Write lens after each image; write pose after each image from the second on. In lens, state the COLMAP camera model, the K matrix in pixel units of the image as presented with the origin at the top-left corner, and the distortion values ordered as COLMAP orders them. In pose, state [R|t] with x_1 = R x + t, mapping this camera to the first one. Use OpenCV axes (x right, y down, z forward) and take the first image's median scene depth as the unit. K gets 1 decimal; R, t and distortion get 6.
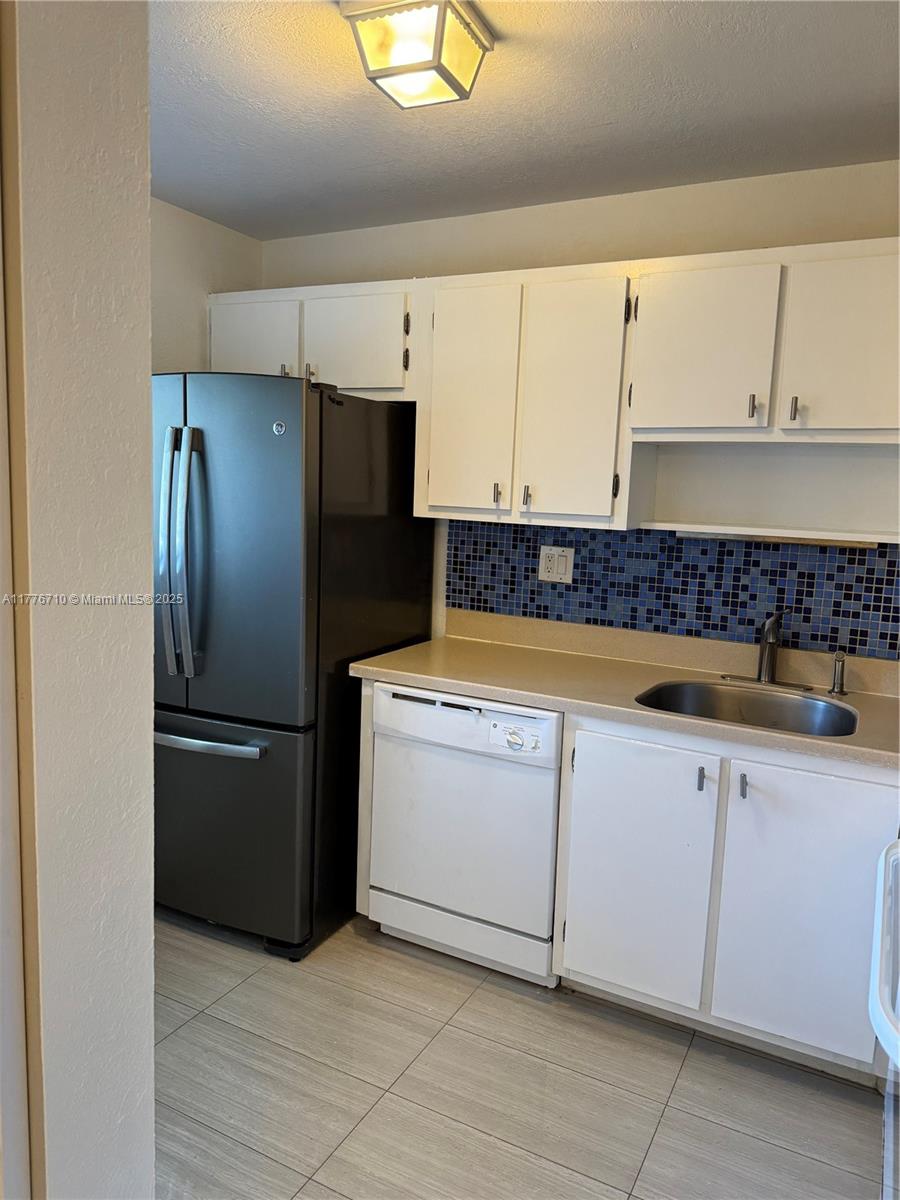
lens RADIAL K [[834.4, 0, 455.0], [0, 834.4, 593.7], [0, 0, 1]] dist [0.149952, -0.258662]
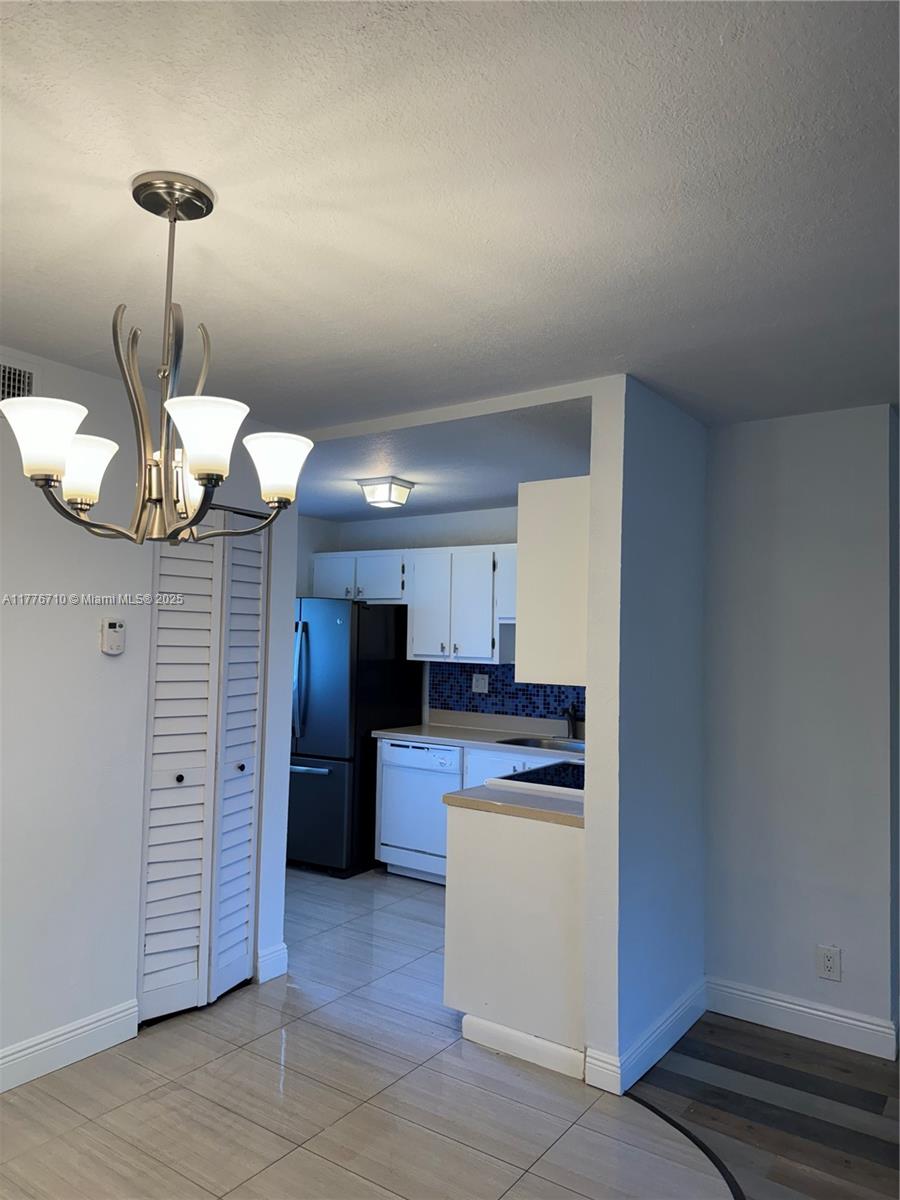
lens RADIAL K [[844.8, 0, 443.0], [0, 844.8, 600.1], [0, 0, 1]] dist [0.159966, -0.259257]
pose [[0.991533, -0.023867, -0.127644, 0.315704], [0.001084, 0.984452, -0.175651, 0.130264], [0.129852, 0.174025, 0.976142, -1.053652]]
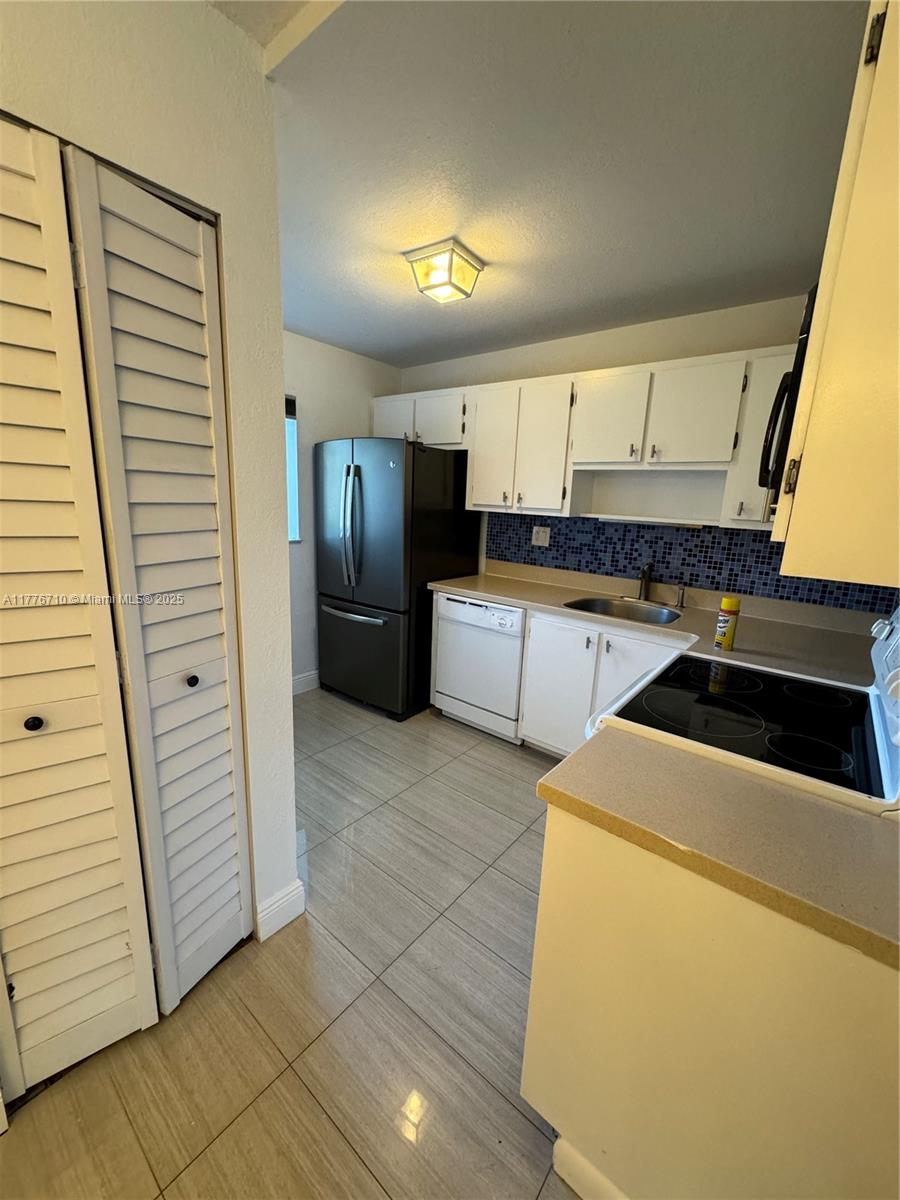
lens RADIAL K [[481.1, 0, 450.0], [0, 481.1, 600.0], [0, 0, 1]] dist [0.000178, 0.000043]
pose [[0.980609, 0.044813, -0.190783, 0.144552], [-0.030654, 0.996596, 0.076532, 0.033839], [0.193563, -0.069200, 0.978644, -0.120020]]
